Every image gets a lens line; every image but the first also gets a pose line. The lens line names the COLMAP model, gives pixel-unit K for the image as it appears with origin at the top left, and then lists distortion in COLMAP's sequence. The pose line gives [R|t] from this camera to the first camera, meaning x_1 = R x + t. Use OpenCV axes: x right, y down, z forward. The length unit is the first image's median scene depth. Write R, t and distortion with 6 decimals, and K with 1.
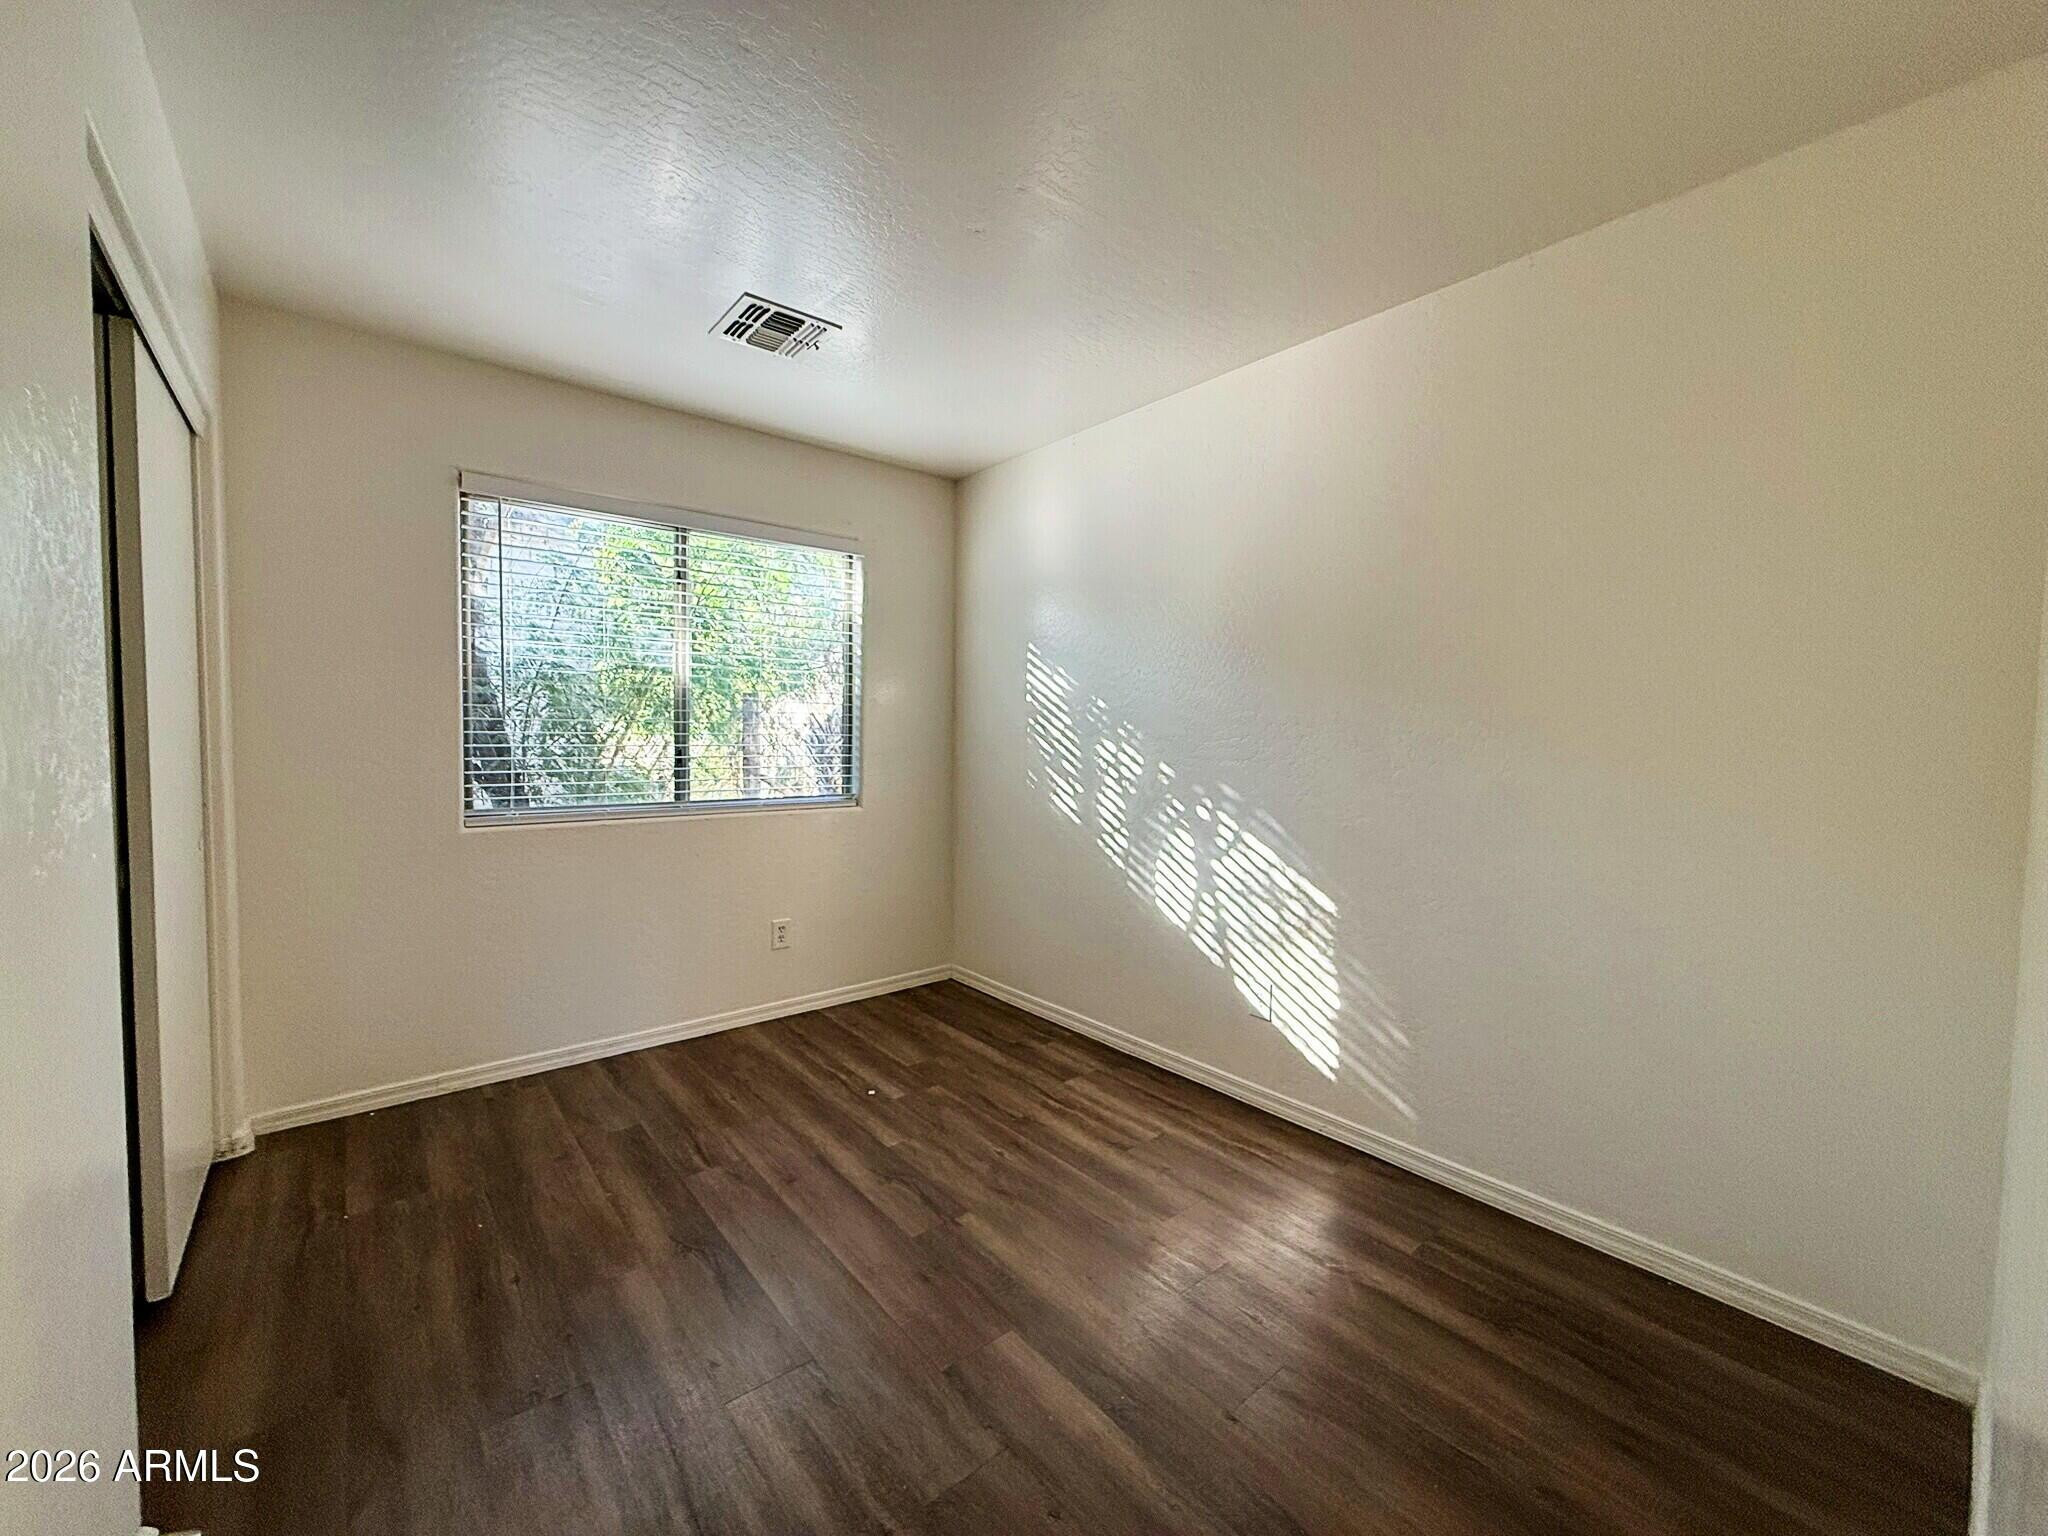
lens RADIAL K [[813.0, 0, 1017.5], [0, 813.0, 767.9], [0, 0, 1]] dist [0.000646, 0.000145]
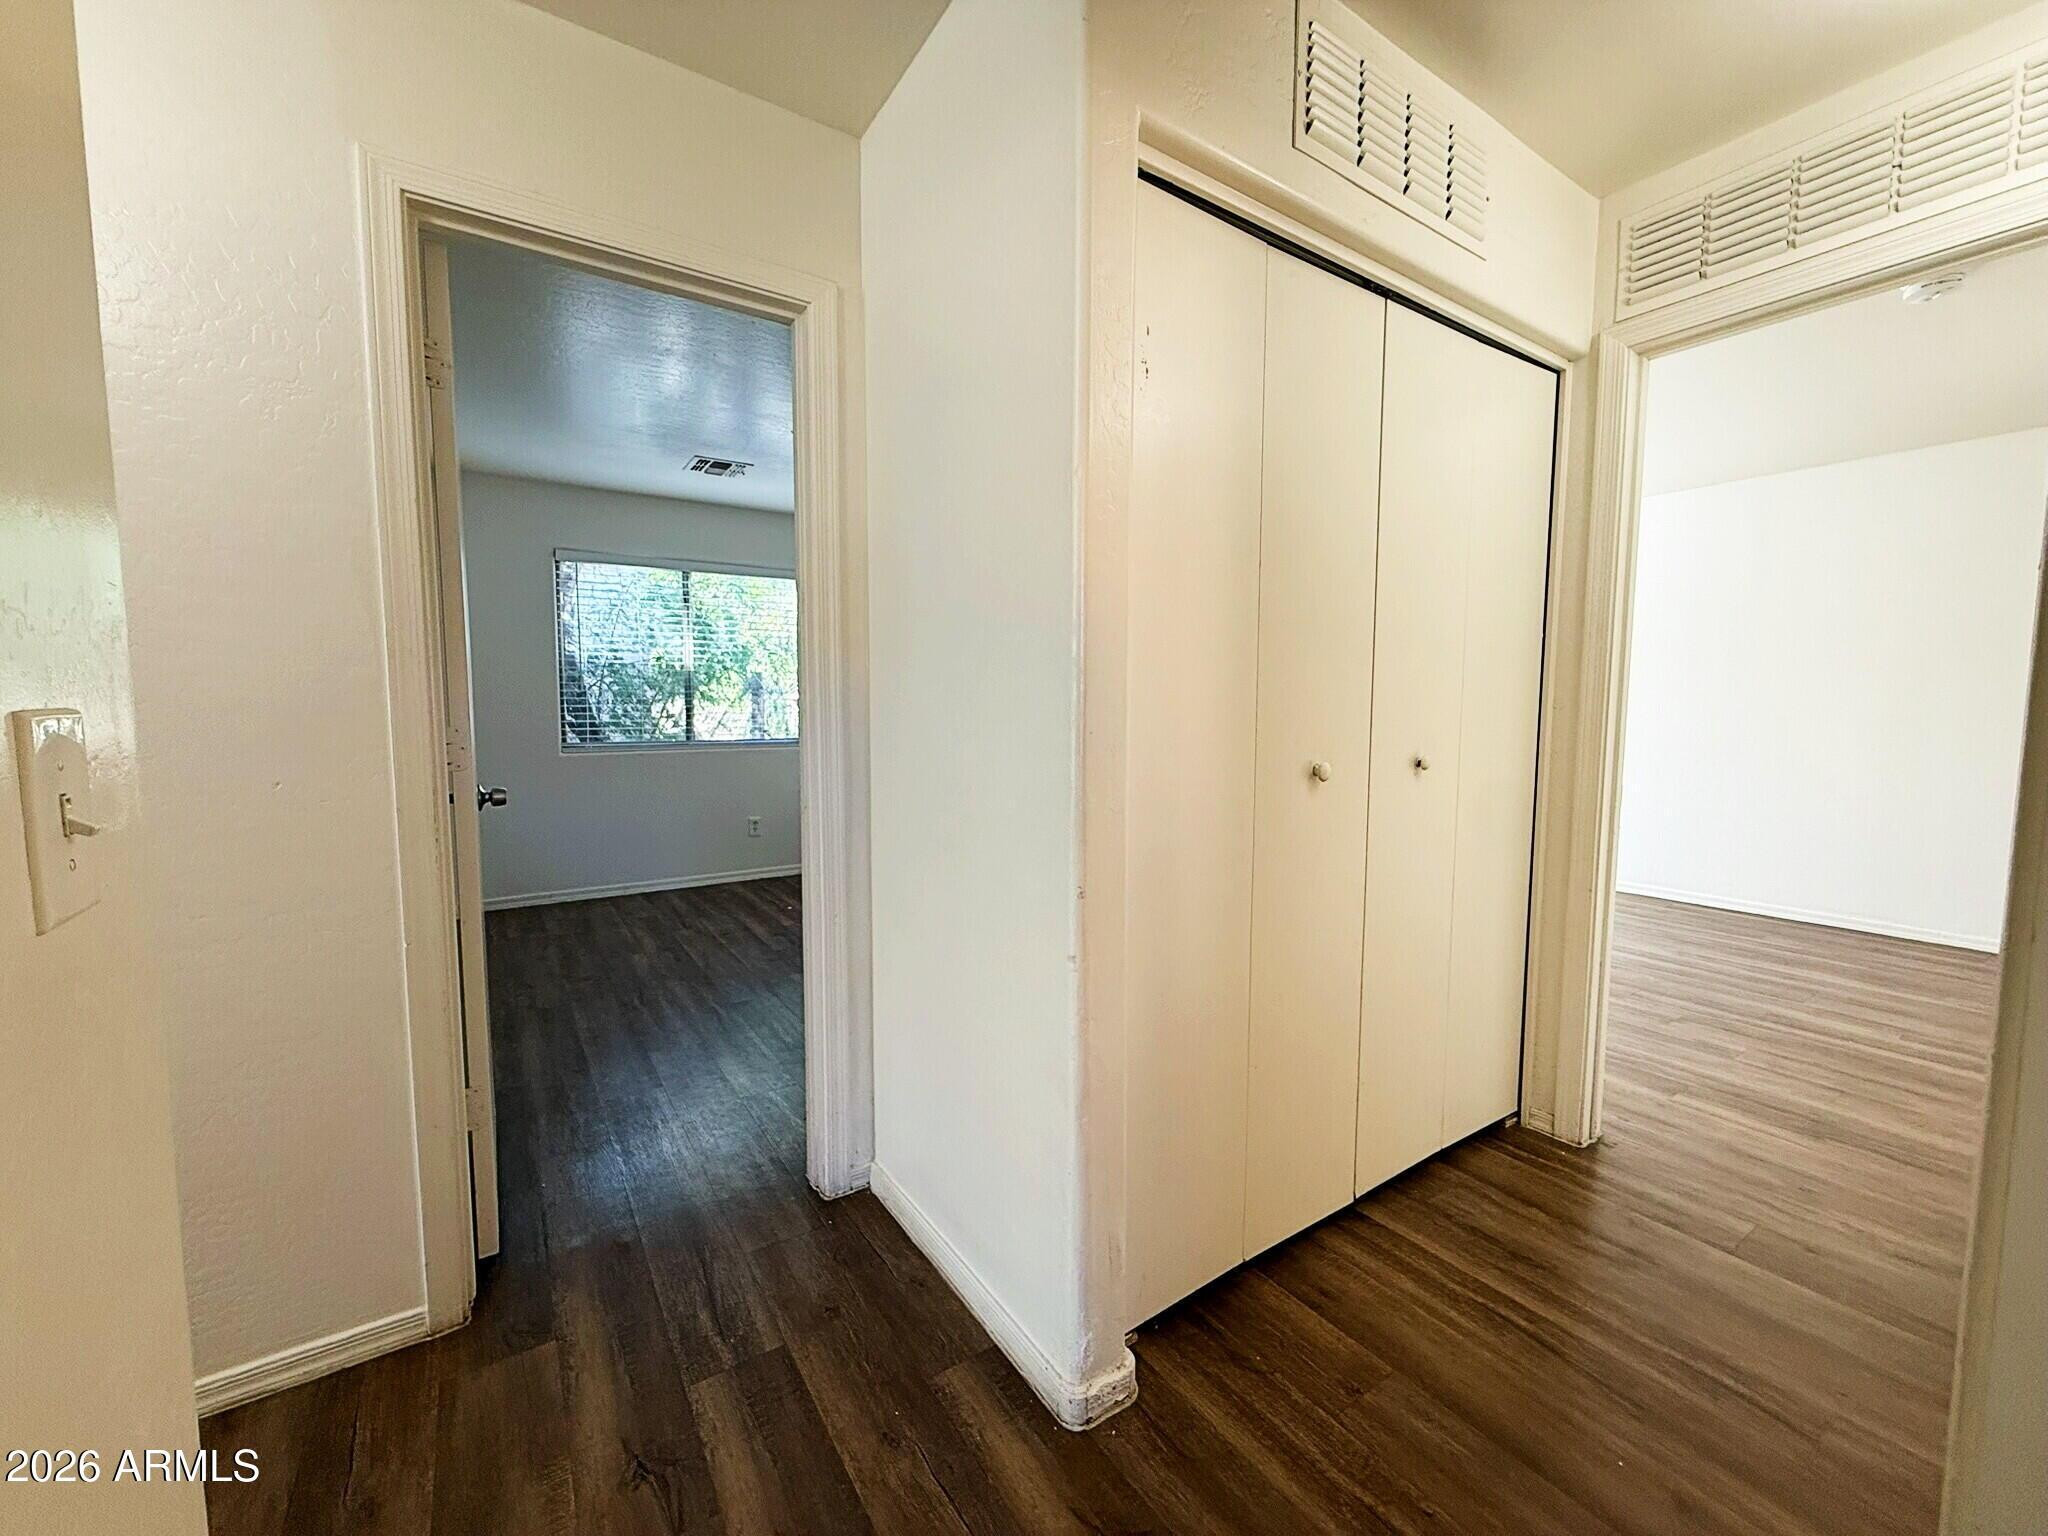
lens RADIAL K [[813.0, 0, 1017.5], [0, 813.0, 767.9], [0, 0, 1]] dist [0.000646, 0.000145]
pose [[0.994244, -0.000886, -0.107134, 0.487707], [0.004725, 0.999356, 0.035582, 0.048276], [0.107034, -0.035883, 0.993608, -0.642830]]
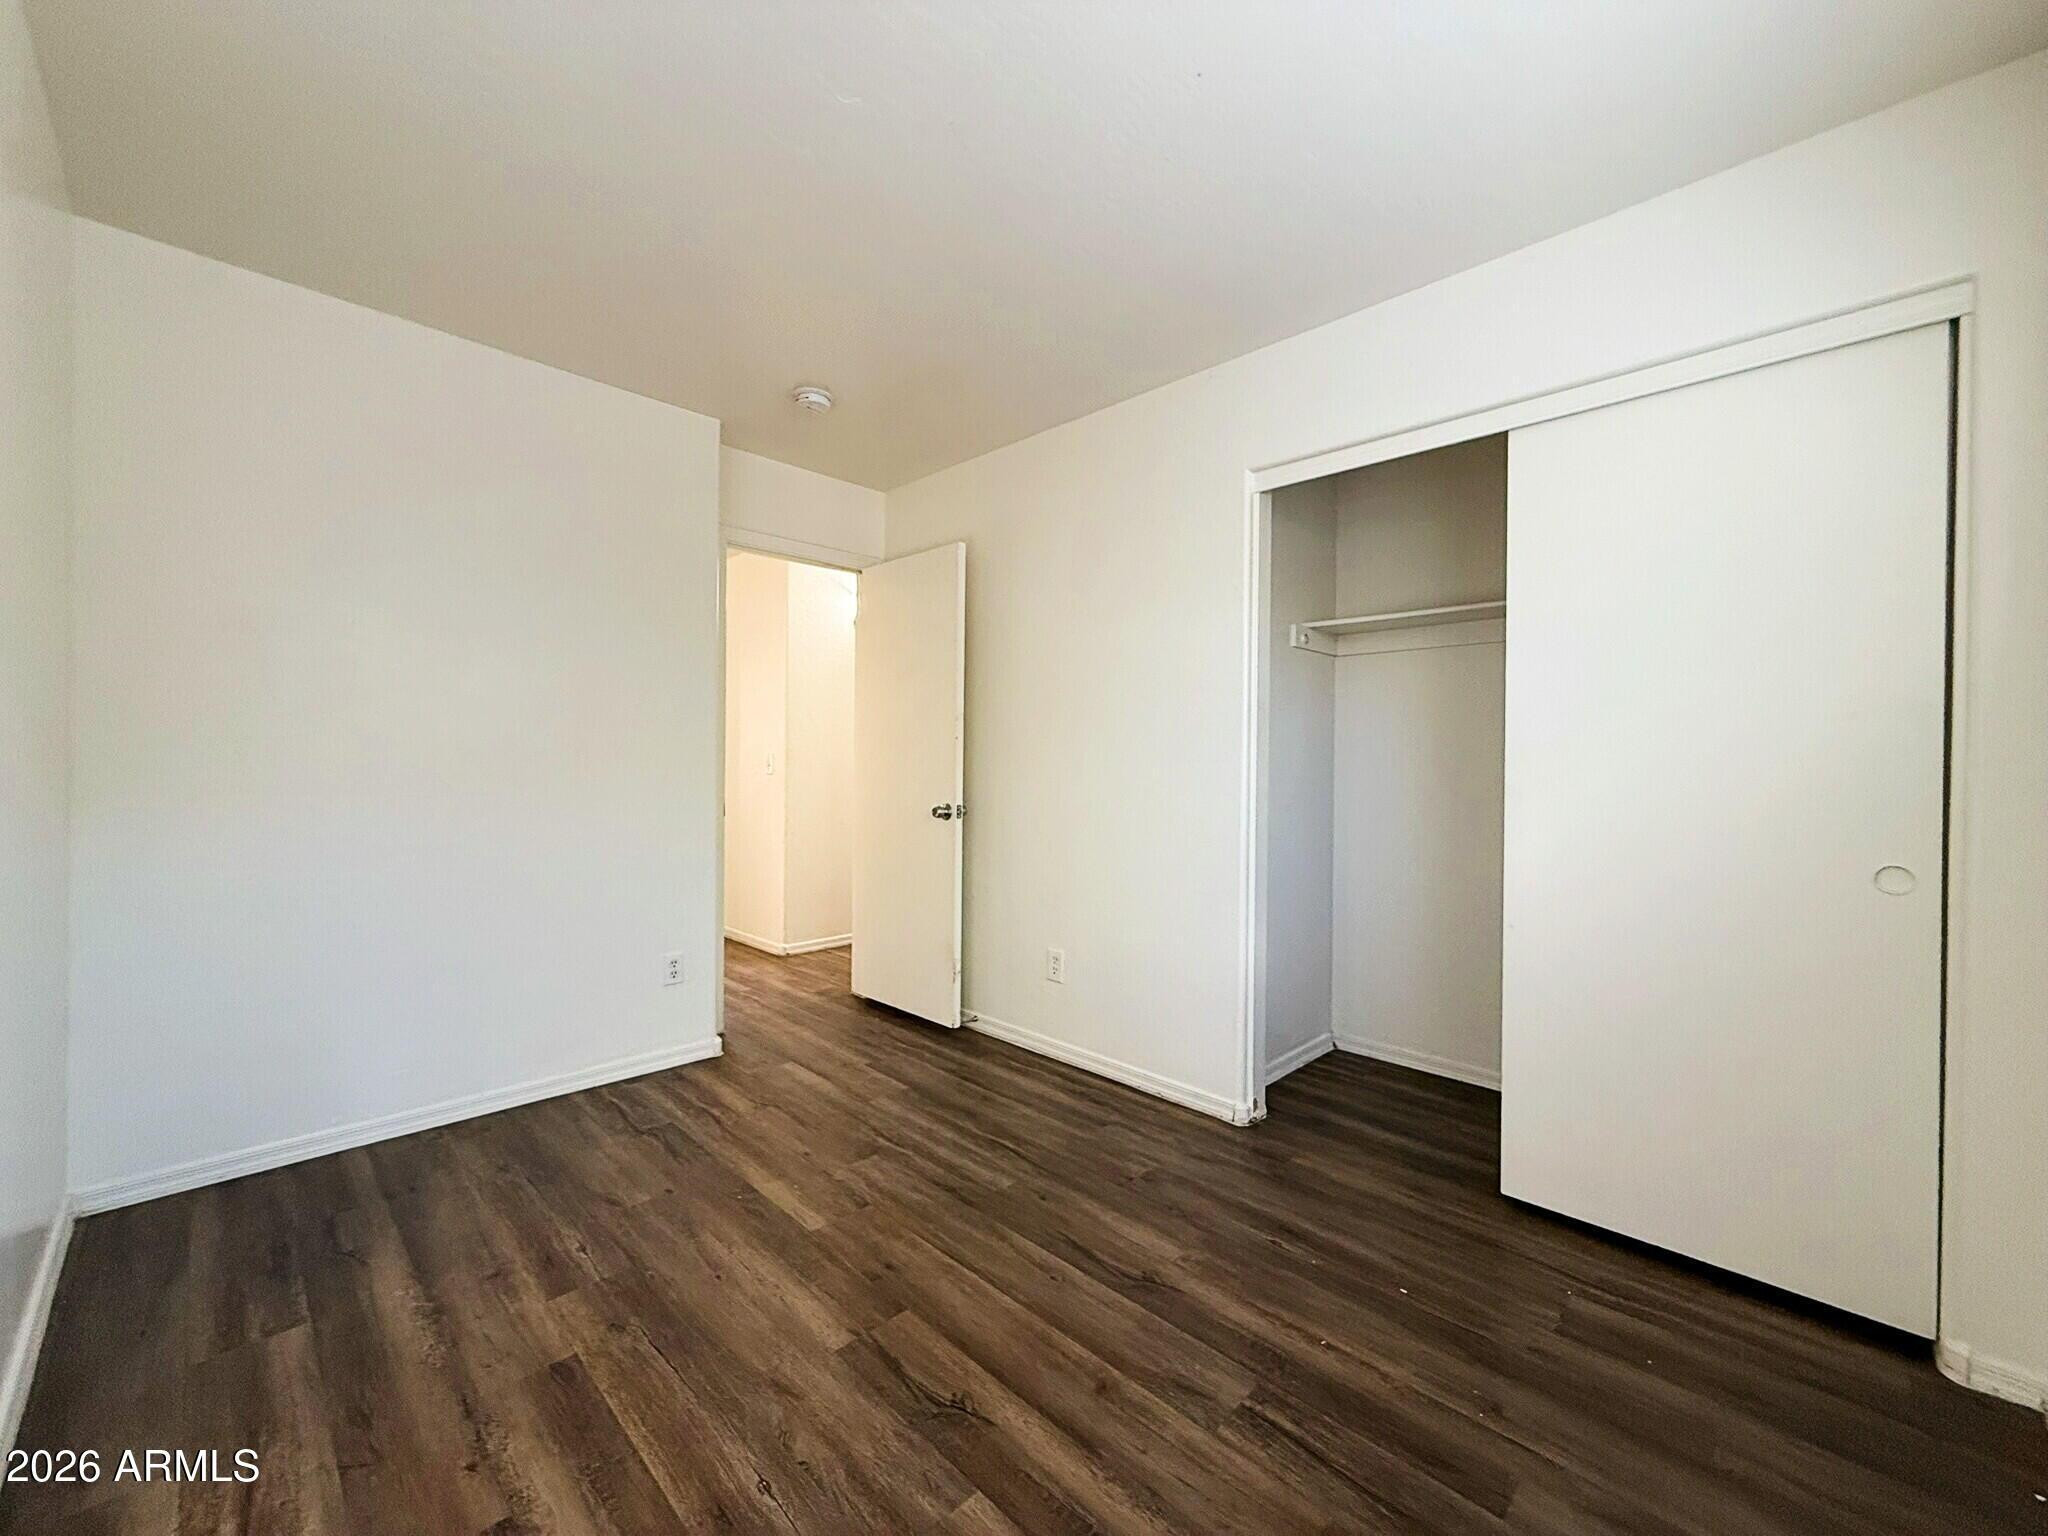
lens RADIAL K [[813.0, 0, 1017.5], [0, 813.0, 767.9], [0, 0, 1]] dist [0.000646, 0.000145]
pose [[-0.995302, -0.022128, -0.094261, -0.110195], [-0.026923, 0.998391, 0.049907, -0.024850], [0.093005, 0.052210, -0.994296, 1.330502]]
